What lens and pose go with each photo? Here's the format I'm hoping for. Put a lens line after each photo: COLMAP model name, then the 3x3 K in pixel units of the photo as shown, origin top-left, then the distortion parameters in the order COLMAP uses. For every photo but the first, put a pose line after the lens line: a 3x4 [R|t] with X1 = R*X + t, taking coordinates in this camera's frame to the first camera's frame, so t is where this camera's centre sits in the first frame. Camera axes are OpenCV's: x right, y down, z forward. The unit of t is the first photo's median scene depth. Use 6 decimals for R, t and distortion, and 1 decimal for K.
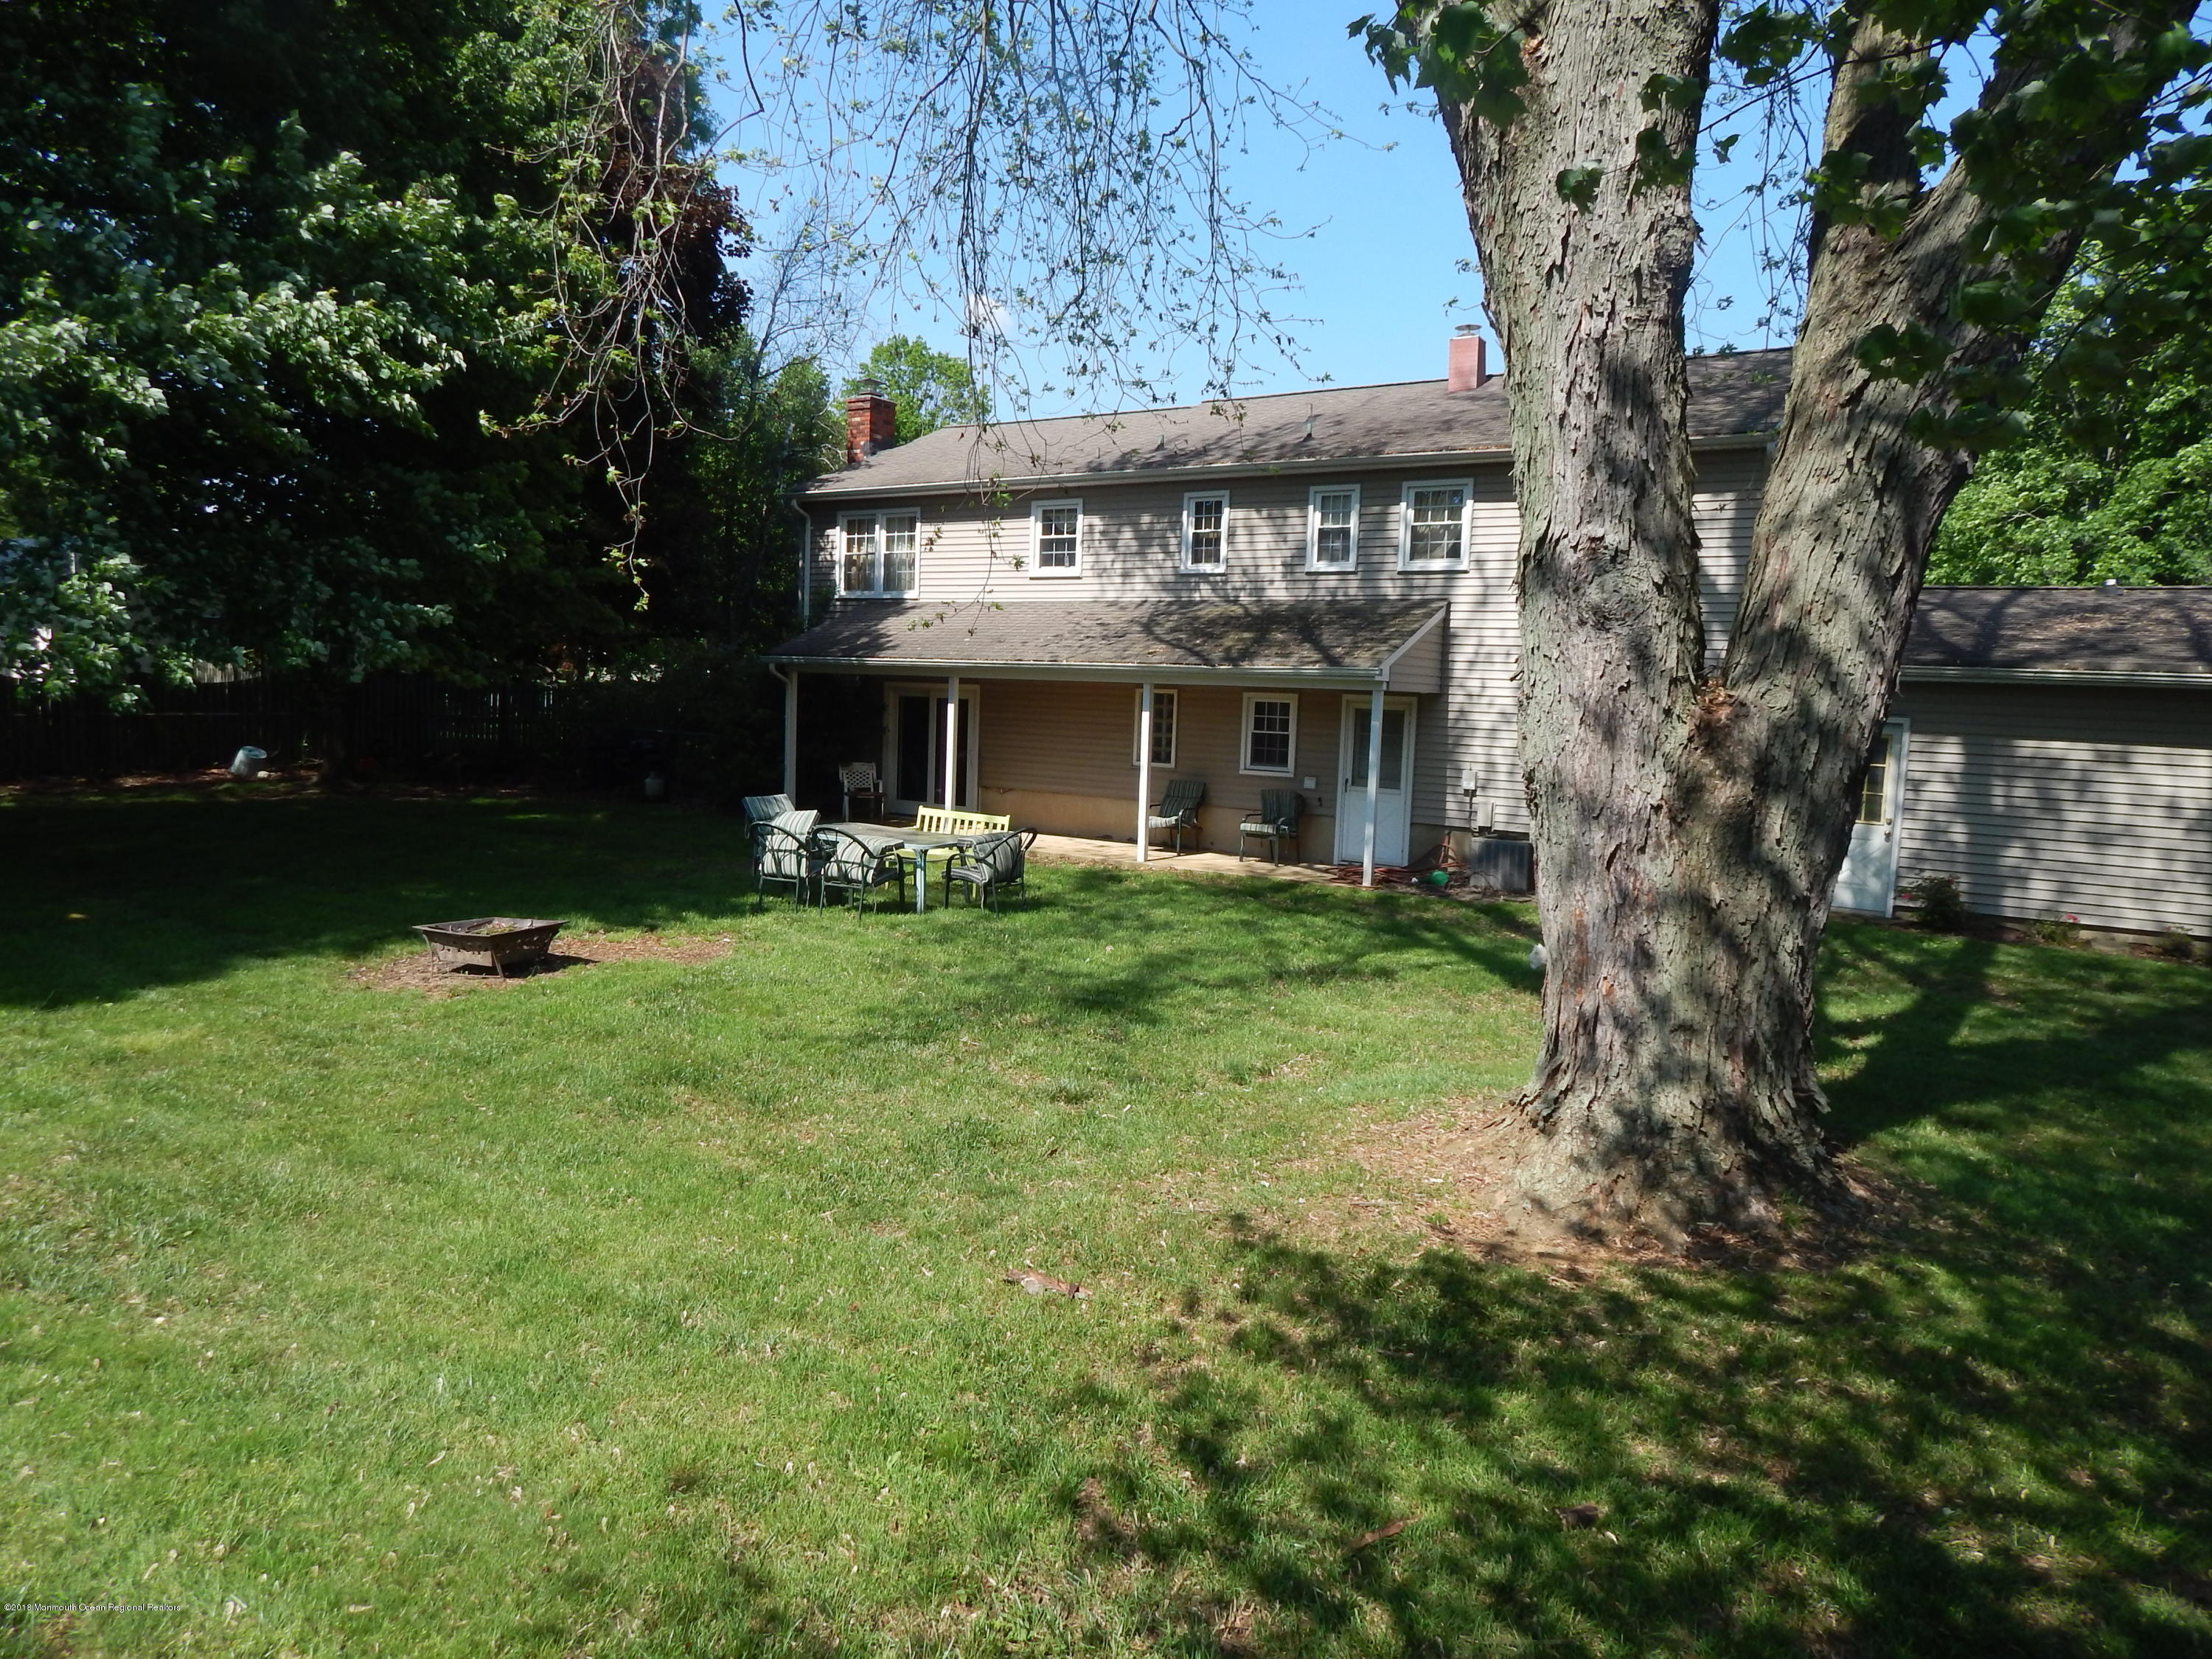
lens RADIAL K [[1466.7, 0, 1106.0], [0, 1466.7, 829.5], [0, 0, 1]] dist [0.001621, 0.000238]
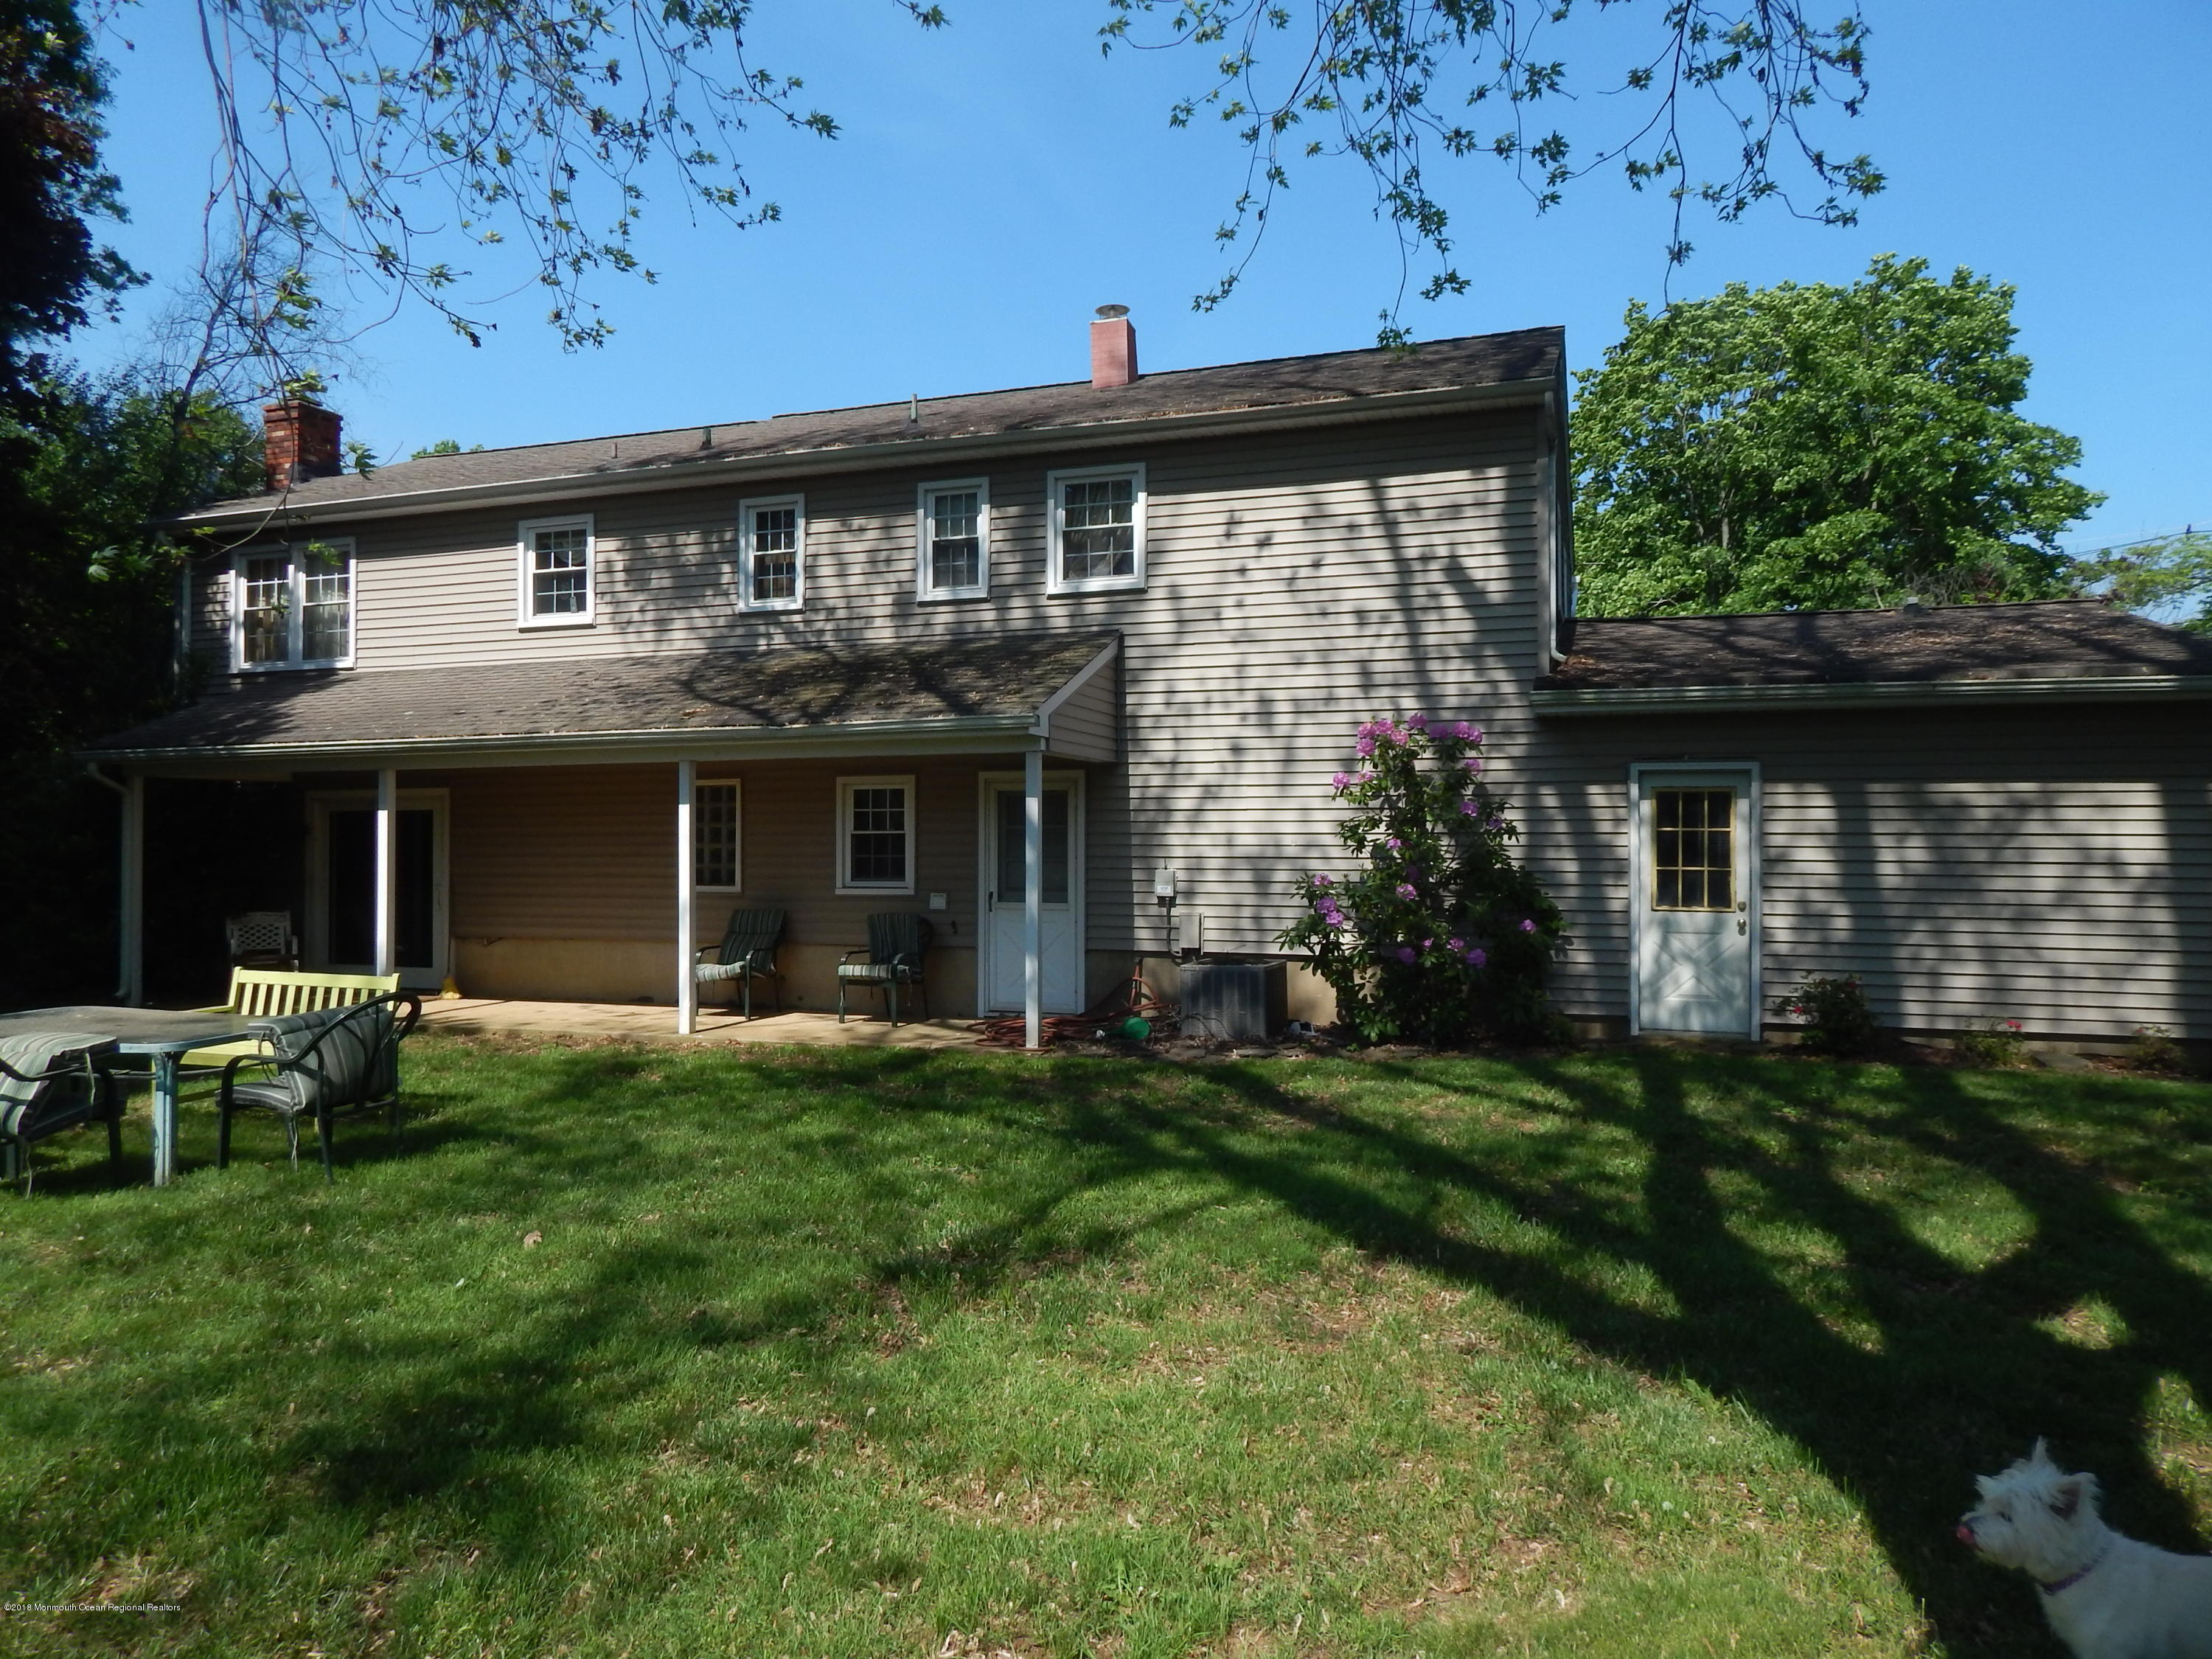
lens RADIAL K [[1463.3, 0, 1135.3], [0, 1463.3, 818.8], [0, 0, 1]] dist [0.007915, 0.000323]
pose [[0.961987, -0.033423, 0.271041, 0.043161], [0.061971, 0.993308, -0.097461, 0.002741], [-0.265970, 0.110552, 0.957621, 0.313749]]
